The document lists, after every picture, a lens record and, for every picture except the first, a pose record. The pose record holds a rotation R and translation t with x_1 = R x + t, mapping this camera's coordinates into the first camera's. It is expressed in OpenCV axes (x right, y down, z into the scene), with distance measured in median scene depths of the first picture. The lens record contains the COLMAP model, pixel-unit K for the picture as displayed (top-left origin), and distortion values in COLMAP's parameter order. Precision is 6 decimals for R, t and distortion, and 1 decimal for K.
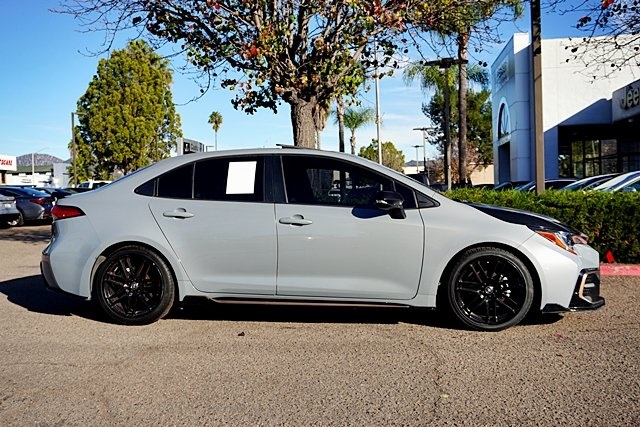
lens RADIAL K [[627.1, 0, 320.9], [0, 627.1, 210.3], [0, 0, 1]] dist [-0.006751, 0.000000]
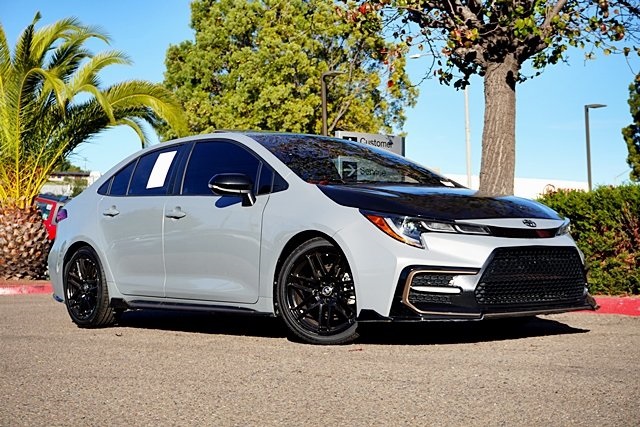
lens RADIAL K [[1096.4, 0, 336.1], [0, 1096.4, 210.3], [0, 0, 1]] dist [0.095303, 0.000000]
pose [[0.748369, -0.038054, -0.662190, 1.102691], [0.000433, 0.998381, -0.056885, 0.095927], [0.663282, 0.042285, 0.747174, -0.013773]]
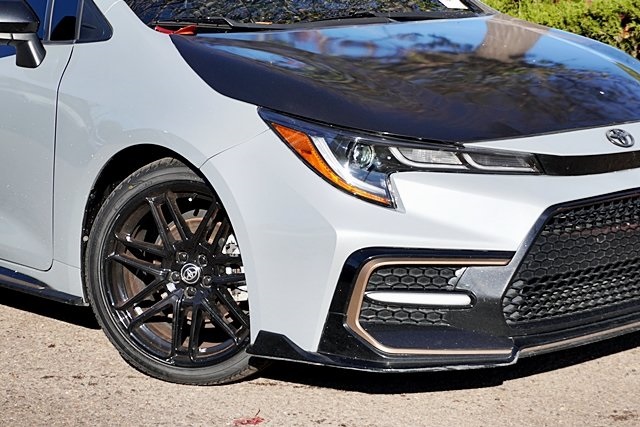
lens RADIAL K [[1687.0, 0, 321.5], [0, 1687.0, 214.5], [0, 0, 1]] dist [0.103359, 0.000000]
pose [[0.772231, 0.107158, -0.626240, 0.886553], [-0.014084, 0.988319, 0.151747, -0.055908], [0.635186, -0.108364, 0.764720, 0.268574]]
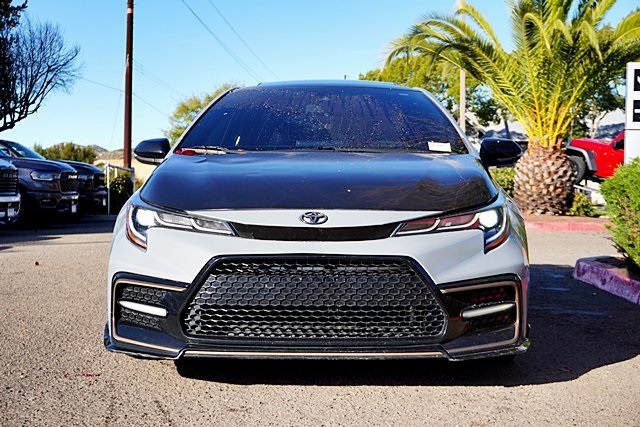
lens RADIAL K [[957.7, 0, 319.4], [0, 957.7, 215.3], [0, 0, 1]] dist [0.092662, 0.000000]
pose [[0.087004, 0.038328, -0.995470, 1.149321], [-0.024445, 0.999041, 0.036329, 0.011362], [0.995908, 0.021174, 0.087857, 1.013013]]
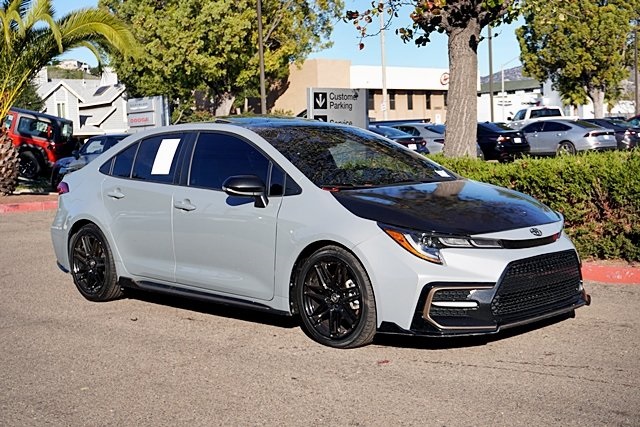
lens RADIAL K [[957.7, 0, 319.9], [0, 957.7, 215.7], [0, 0, 1]] dist [0.092662, 0.000000]
pose [[0.792588, 0.038696, -0.608528, 0.935805], [0.008451, 0.997191, 0.074417, -0.068919], [0.609698, -0.064124, 0.790035, -0.005275]]
